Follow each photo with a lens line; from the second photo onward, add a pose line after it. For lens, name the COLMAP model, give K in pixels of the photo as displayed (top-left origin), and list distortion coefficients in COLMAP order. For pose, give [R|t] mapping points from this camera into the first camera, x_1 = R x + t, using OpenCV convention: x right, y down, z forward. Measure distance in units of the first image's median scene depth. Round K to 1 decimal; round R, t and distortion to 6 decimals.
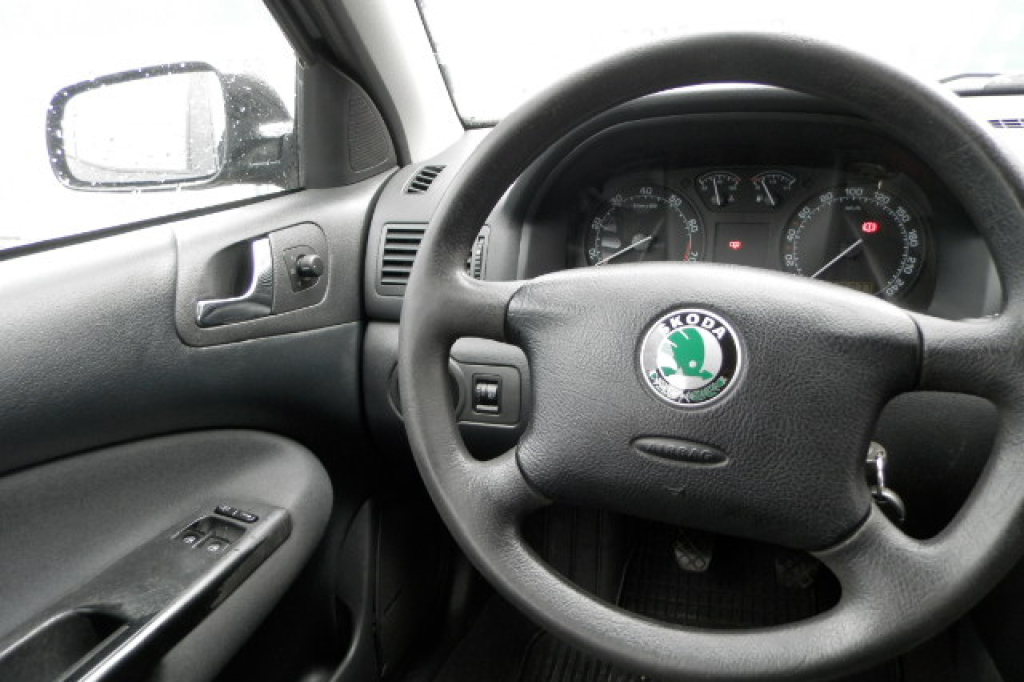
lens RADIAL K [[754.0, 0, 504.8], [0, 754.0, 324.7], [0, 0, 1]] dist [0.025103, -0.005507]
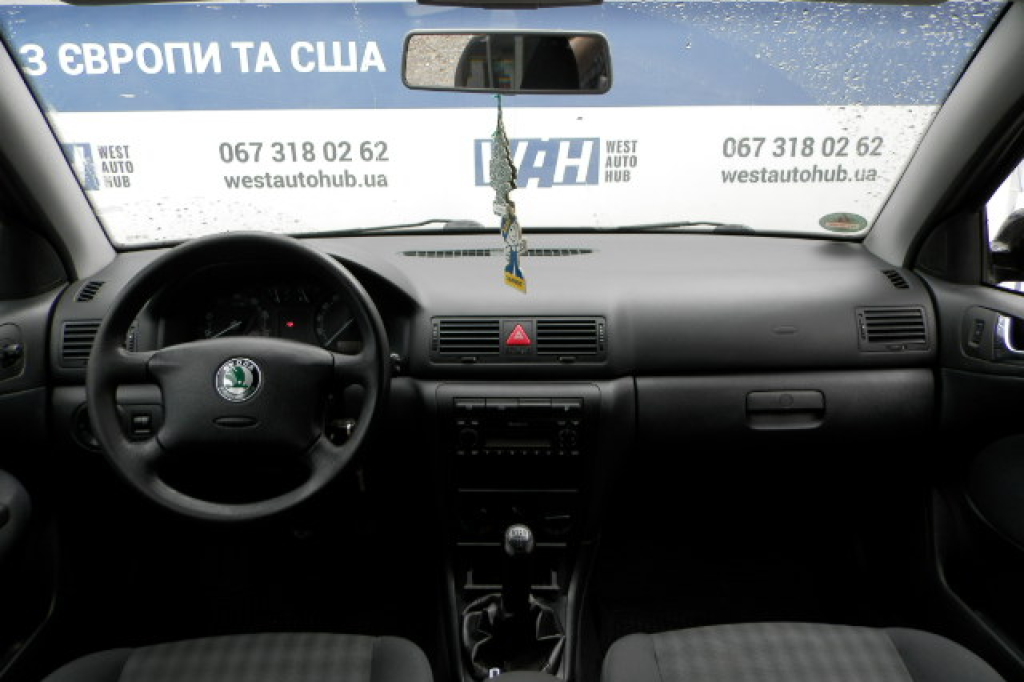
lens RADIAL K [[754.0, 0, 504.8], [0, 754.0, 324.7], [0, 0, 1]] dist [0.025103, -0.005507]
pose [[0.912851, -0.052892, 0.404851, 0.043531], [0.087976, 0.993762, -0.068535, 0.068359], [-0.398701, 0.098179, 0.911810, -0.899418]]
